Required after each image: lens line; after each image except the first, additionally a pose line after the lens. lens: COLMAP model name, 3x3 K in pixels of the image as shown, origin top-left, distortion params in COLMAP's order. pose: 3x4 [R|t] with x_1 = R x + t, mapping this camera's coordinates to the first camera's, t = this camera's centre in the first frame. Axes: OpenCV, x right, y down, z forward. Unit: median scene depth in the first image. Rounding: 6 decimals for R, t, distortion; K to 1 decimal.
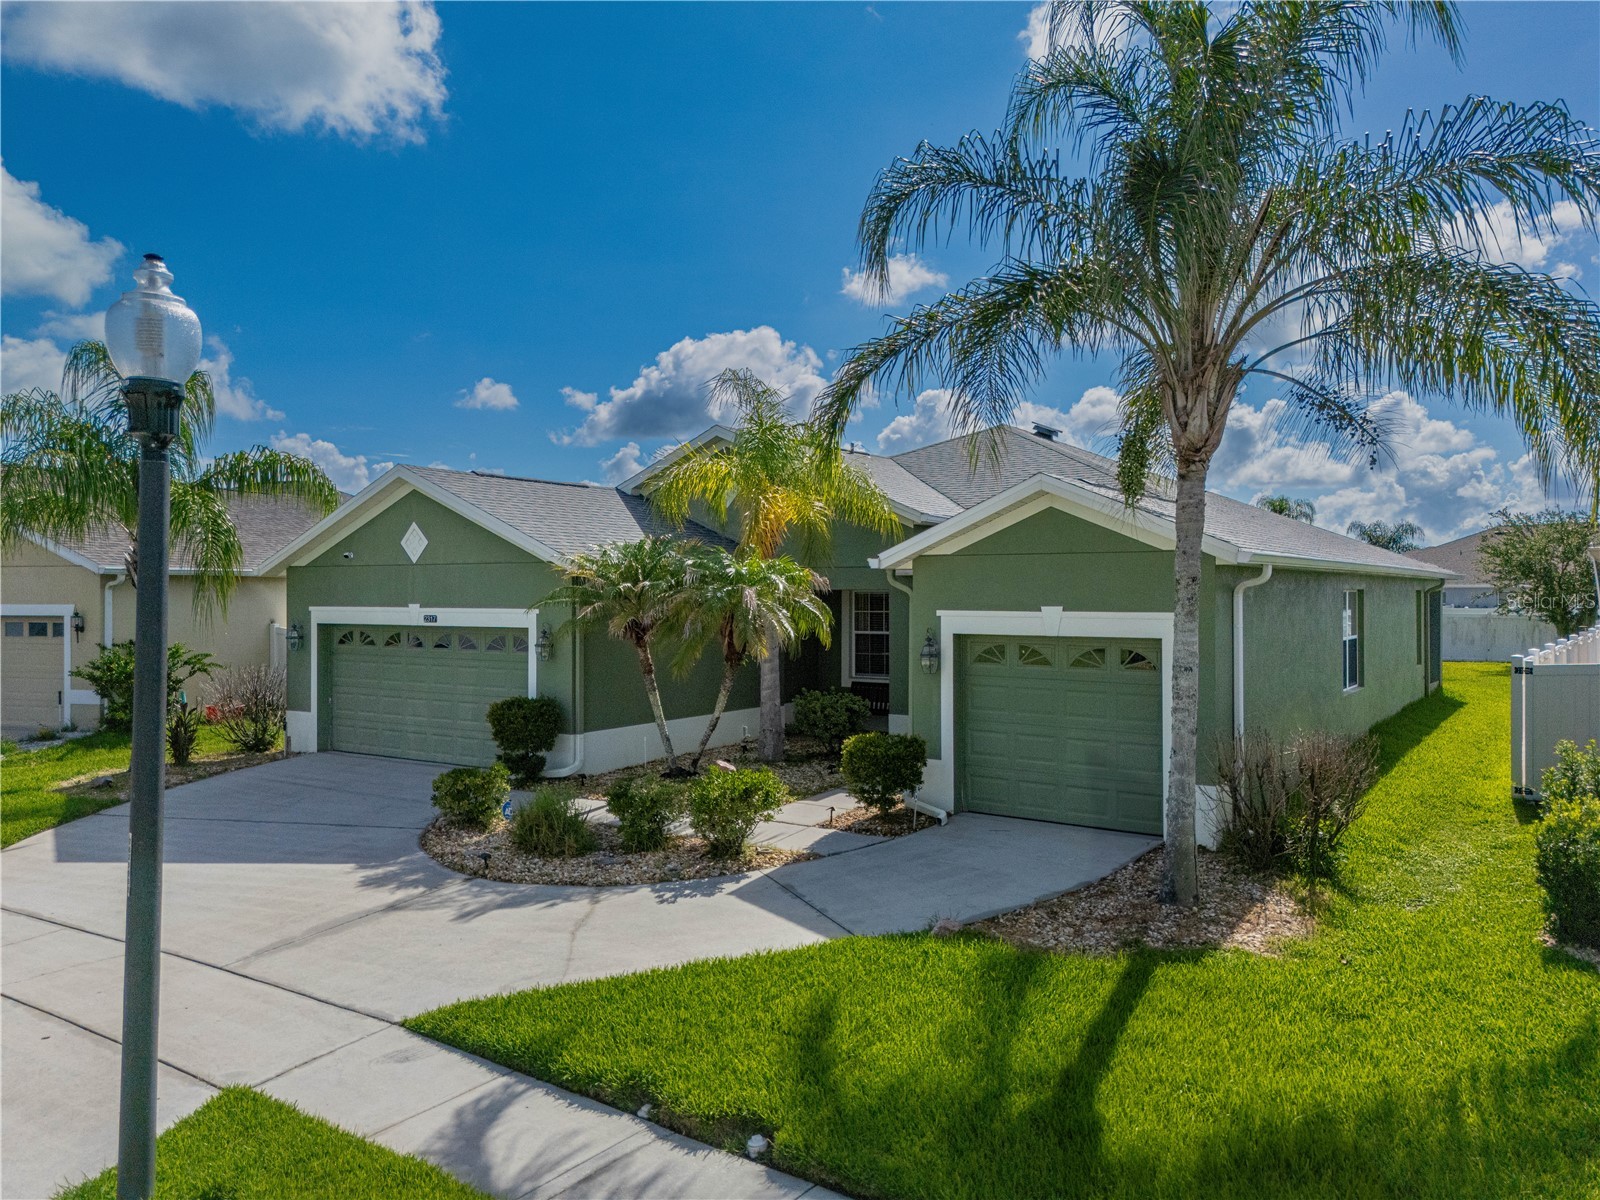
lens RADIAL K [[1173.8, 0, 813.1], [0, 1173.8, 599.0], [0, 0, 1]] dist [0.039470, -0.002991]
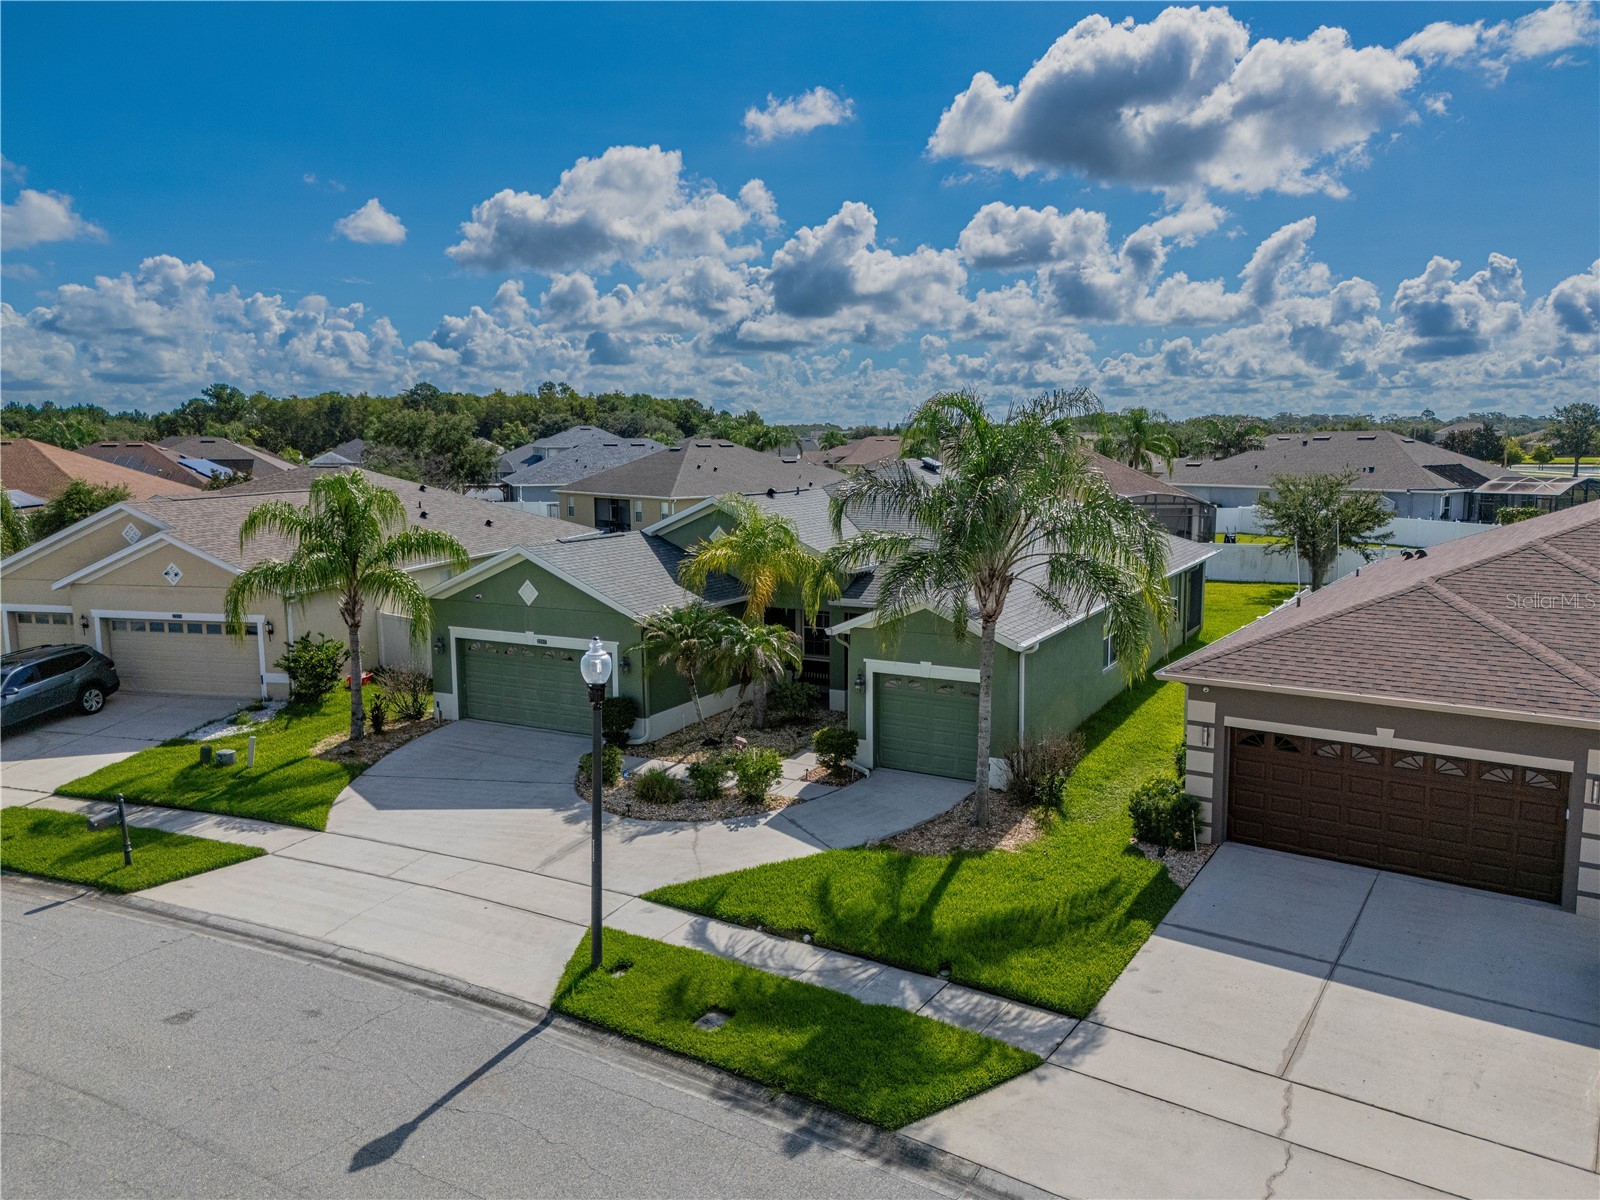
lens RADIAL K [[1176.4, 0, 811.3], [0, 1176.4, 594.2], [0, 0, 1]] dist [0.050760, -0.000762]
pose [[0.996602, -0.019398, 0.080046, -0.135764], [0.008607, 0.991078, 0.133004, -0.383898], [-0.081912, -0.131863, 0.987878, -0.887841]]
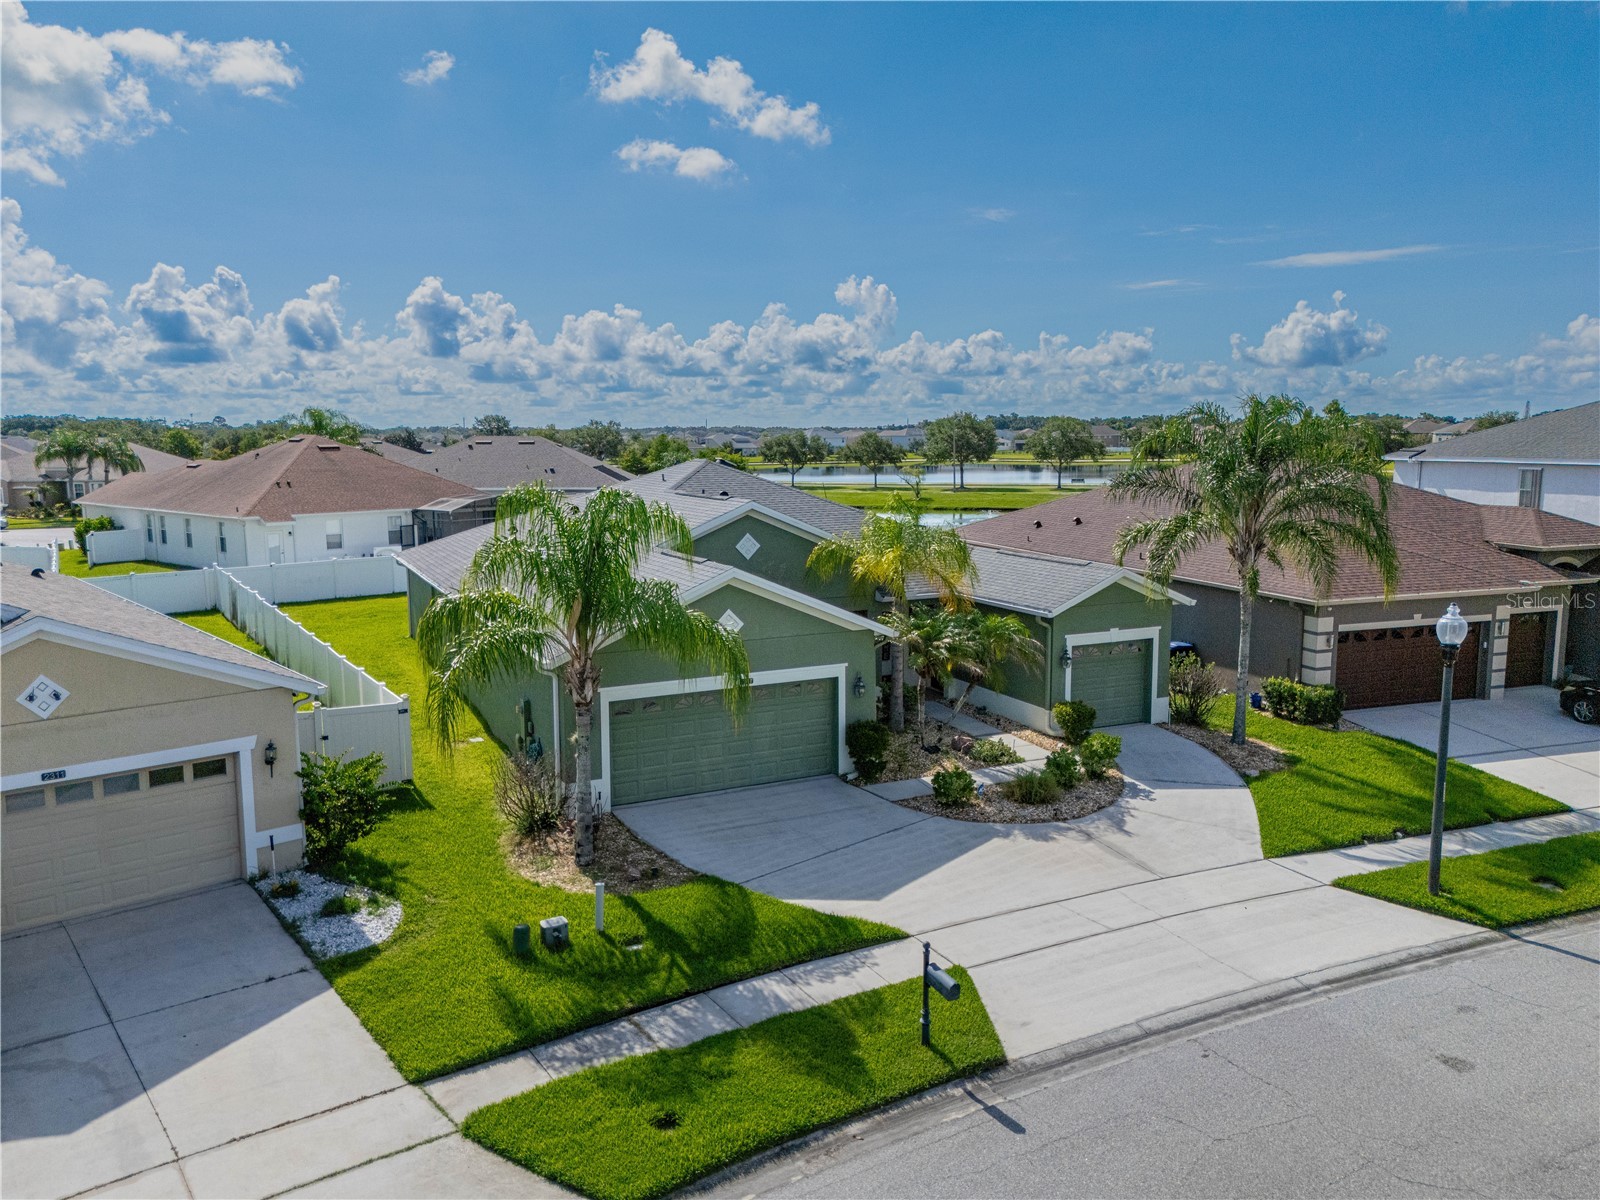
lens RADIAL K [[1176.4, 0, 811.3], [0, 1176.4, 594.2], [0, 0, 1]] dist [0.050760, -0.000762]
pose [[0.515835, -0.120560, 0.848163, -2.088643], [0.007736, 0.990663, 0.136111, -0.387568], [-0.856653, -0.063650, 0.511951, 0.419080]]
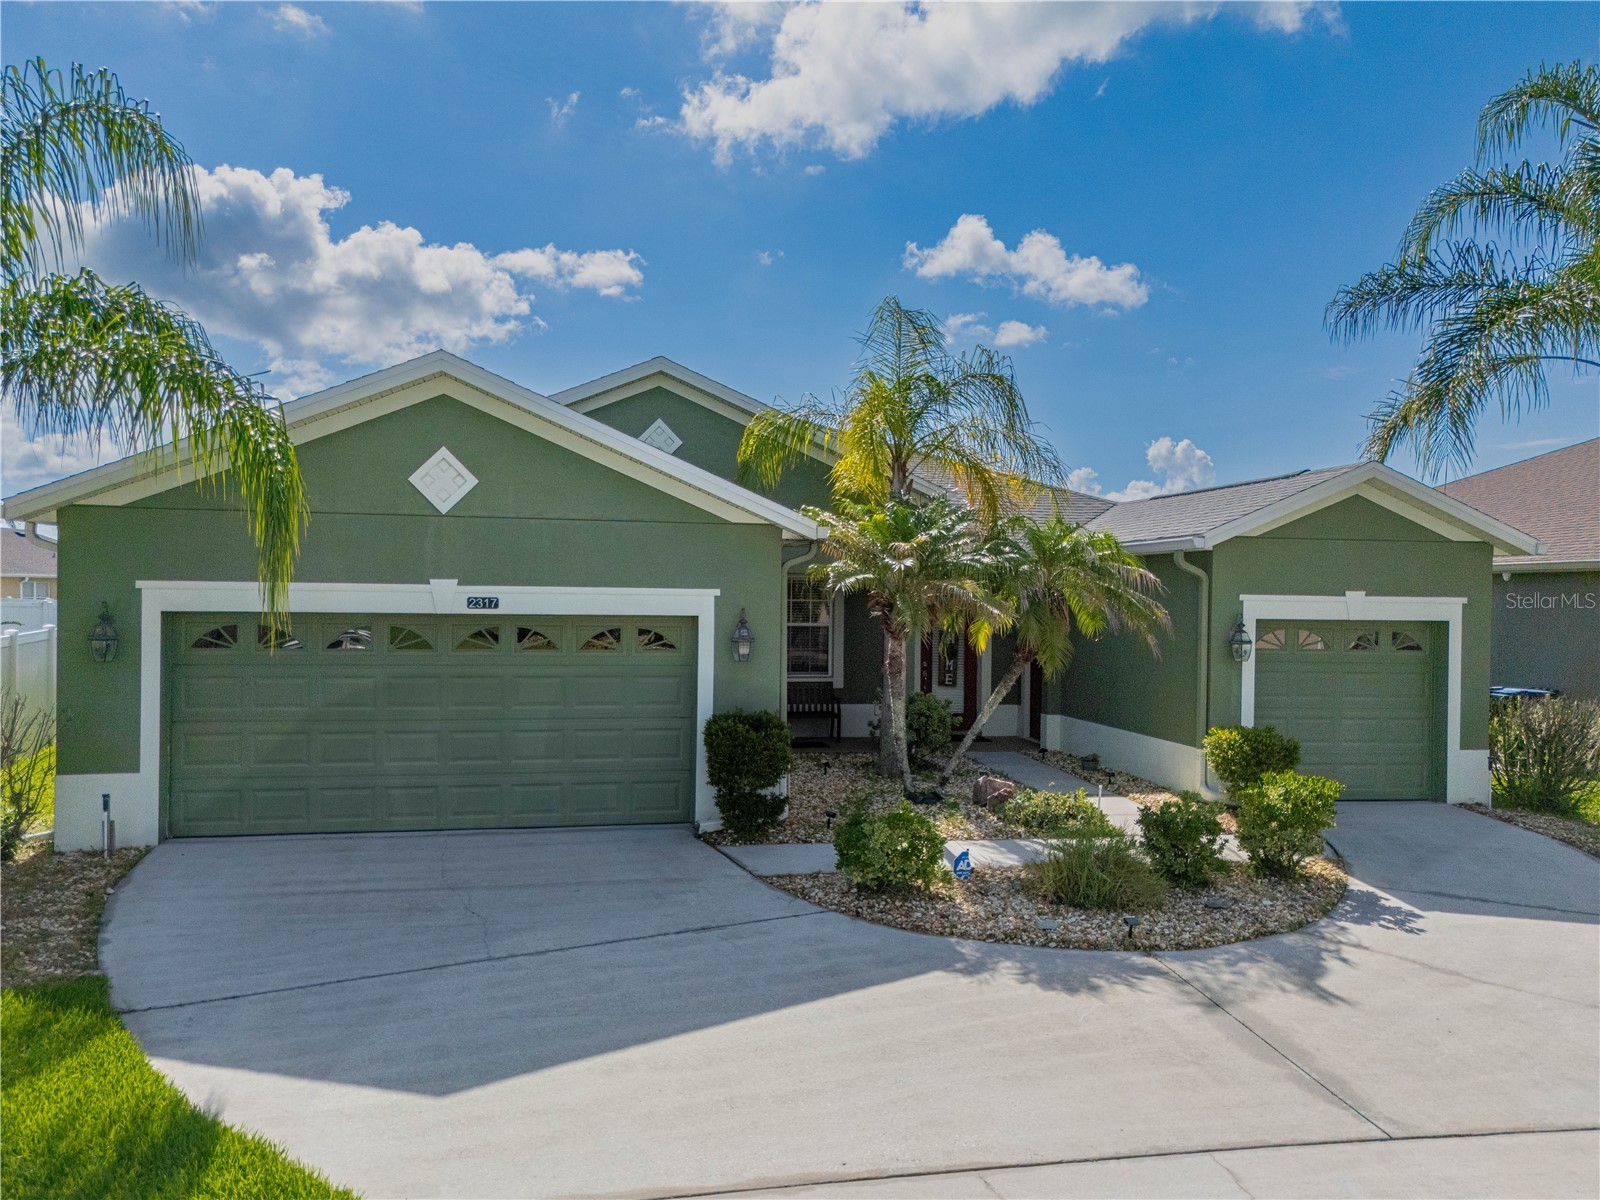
lens RADIAL K [[1223.3, 0, 800.0], [0, 1223.3, 600.0], [0, 0, 1]] dist [0.056205, -0.001658]
pose [[0.717088, 0.006997, 0.696948, -0.999465], [-0.009538, 0.999954, -0.000225, 0.020715], [-0.696918, -0.006486, 0.717122, 0.620350]]
